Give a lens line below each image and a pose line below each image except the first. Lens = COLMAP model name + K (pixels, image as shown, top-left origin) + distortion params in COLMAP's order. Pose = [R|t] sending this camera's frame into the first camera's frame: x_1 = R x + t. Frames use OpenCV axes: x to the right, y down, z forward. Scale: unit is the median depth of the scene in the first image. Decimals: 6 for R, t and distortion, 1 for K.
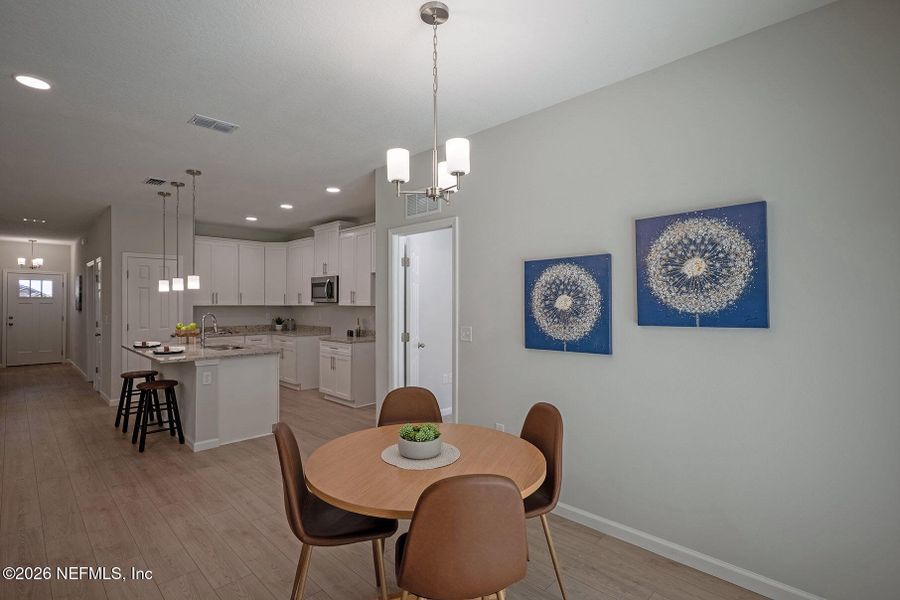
lens RADIAL K [[431.5, 0, 438.4], [0, 431.5, 302.4], [0, 0, 1]] dist [-0.000133, 0.001806]
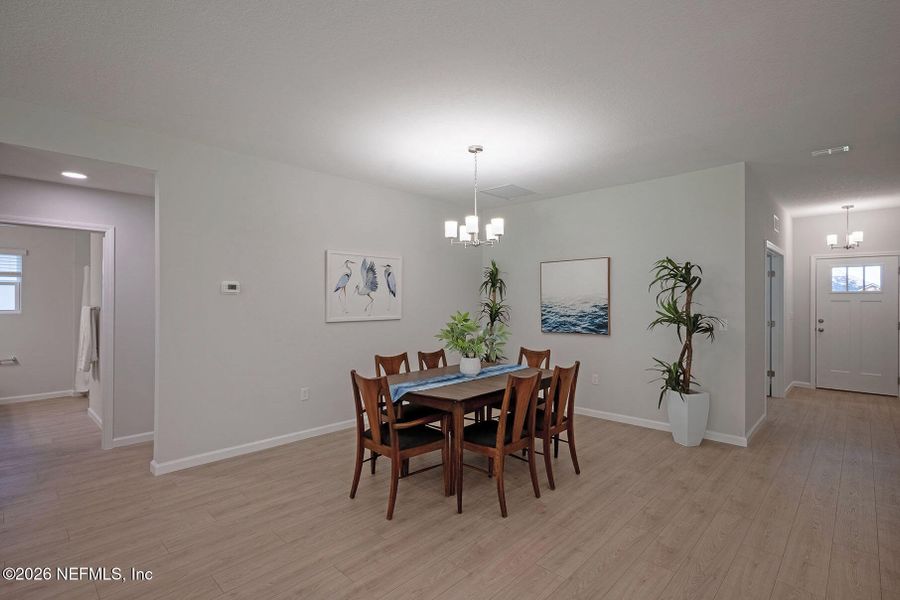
lens RADIAL K [[431.5, 0, 450.5], [0, 431.5, 294.8], [0, 0, 1]] dist [-0.000133, 0.001806]
pose [[0.027426, -0.013540, -0.999532, -0.409316], [0.000303, 0.999908, -0.013537, 0.001793], [0.999624, 0.000068, 0.027428, 0.518068]]
